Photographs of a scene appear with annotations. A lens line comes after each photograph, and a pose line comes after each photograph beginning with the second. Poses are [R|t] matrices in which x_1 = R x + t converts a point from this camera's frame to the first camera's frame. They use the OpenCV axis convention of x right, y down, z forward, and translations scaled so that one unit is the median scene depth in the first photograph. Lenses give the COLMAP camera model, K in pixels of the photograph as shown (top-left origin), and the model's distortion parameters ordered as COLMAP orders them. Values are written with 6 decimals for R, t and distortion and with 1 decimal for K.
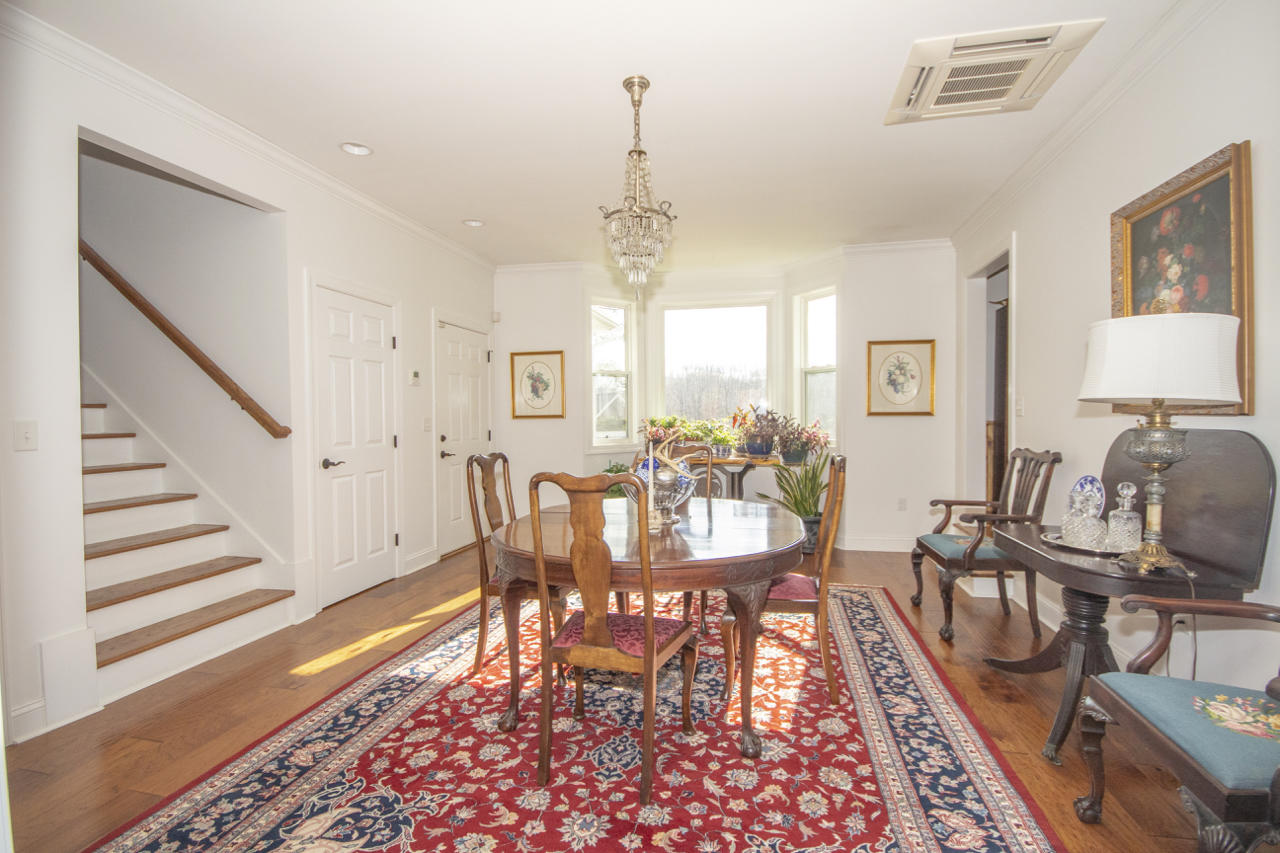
lens RADIAL K [[592.2, 0, 638.5], [0, 592.2, 425.0], [0, 0, 1]] dist [0.001470, 0.001093]
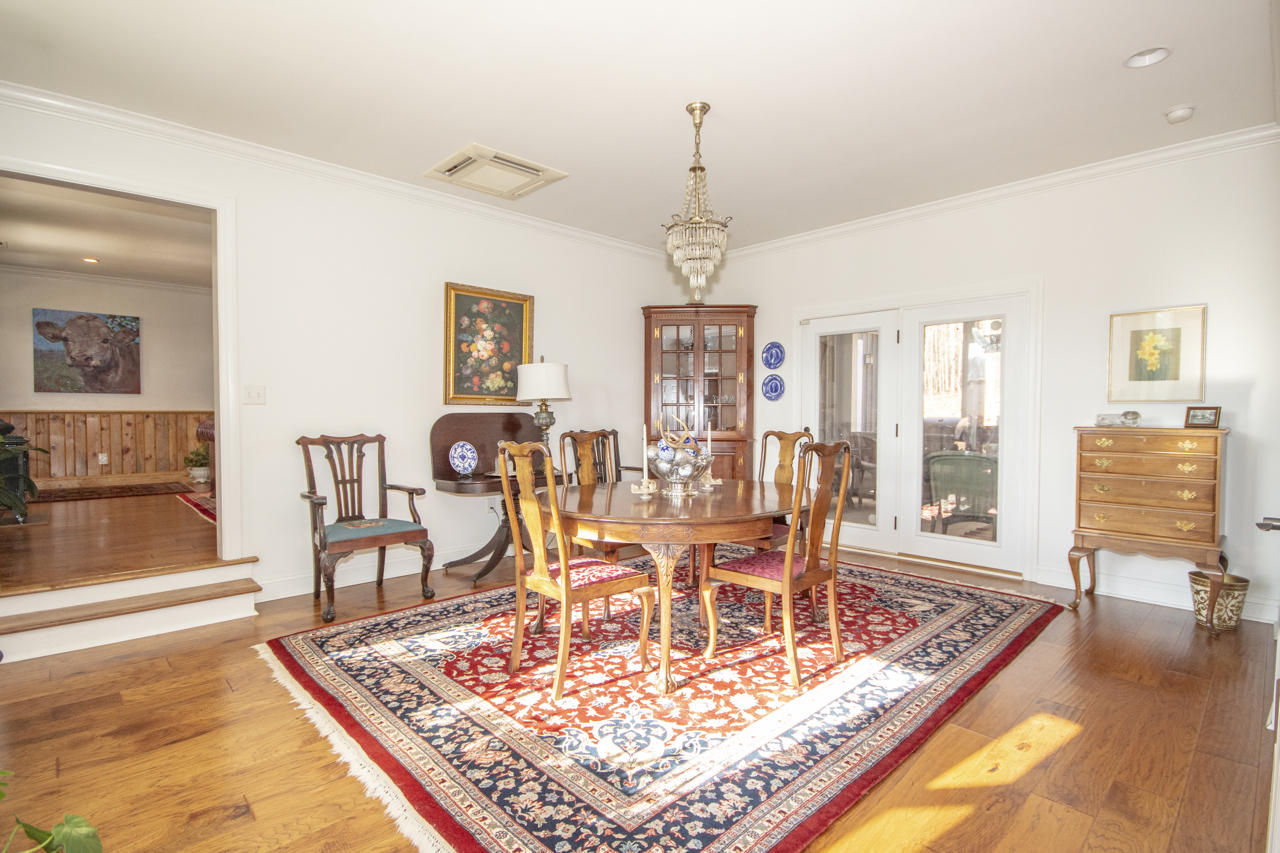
lens RADIAL K [[617.4, 0, 656.2], [0, 617.4, 426.8], [0, 0, 1]] dist [-0.001836, -0.000141]
pose [[-0.845014, -0.008080, 0.534682, -0.647122], [0.010625, 0.999435, 0.031896, -0.005953], [-0.534638, 0.032634, -0.844451, 2.331474]]
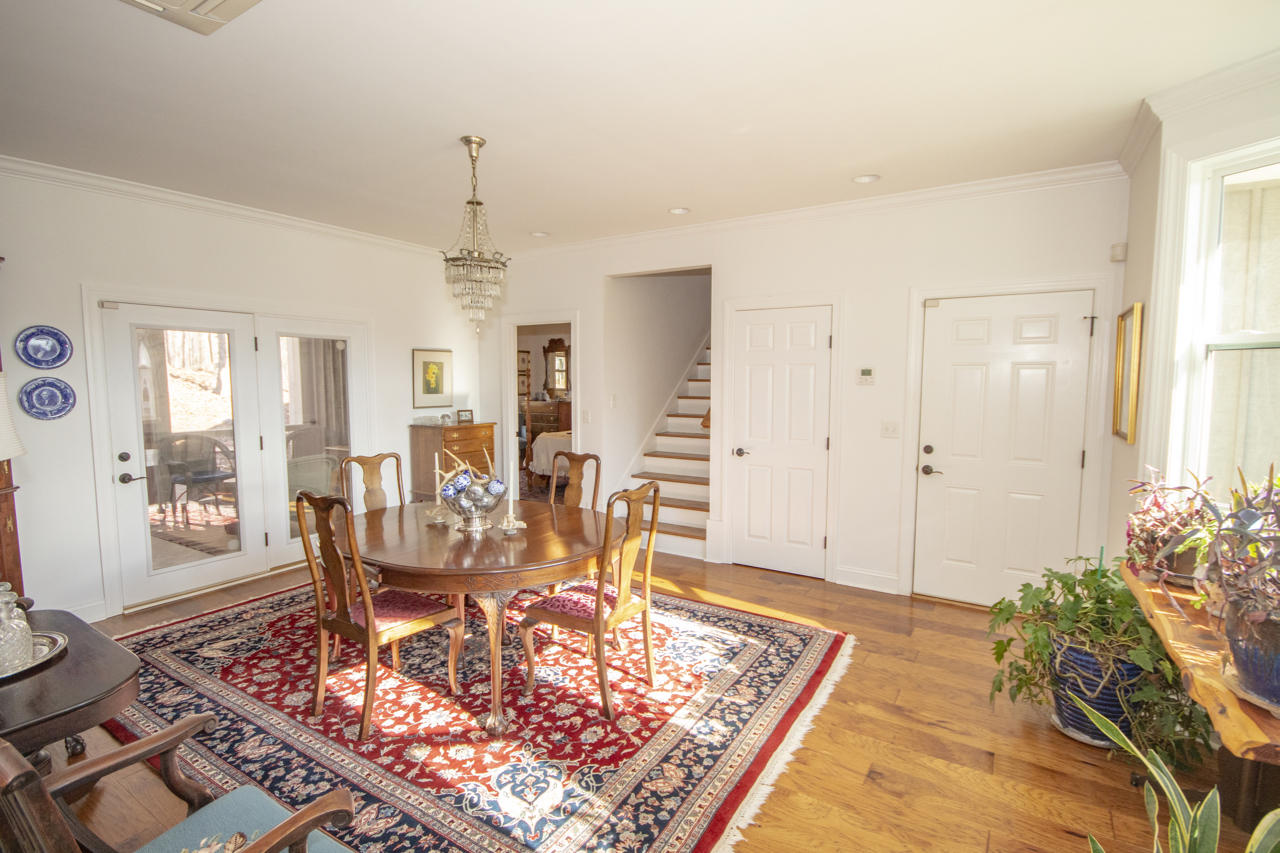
lens RADIAL K [[592.2, 0, 648.0], [0, 592.2, 424.4], [0, 0, 1]] dist [0.001470, 0.001093]
pose [[-0.326234, 0.078992, -0.941983, 1.127453], [-0.013339, 0.996019, 0.088143, -0.159623], [0.945195, 0.041320, -0.323881, 1.930704]]
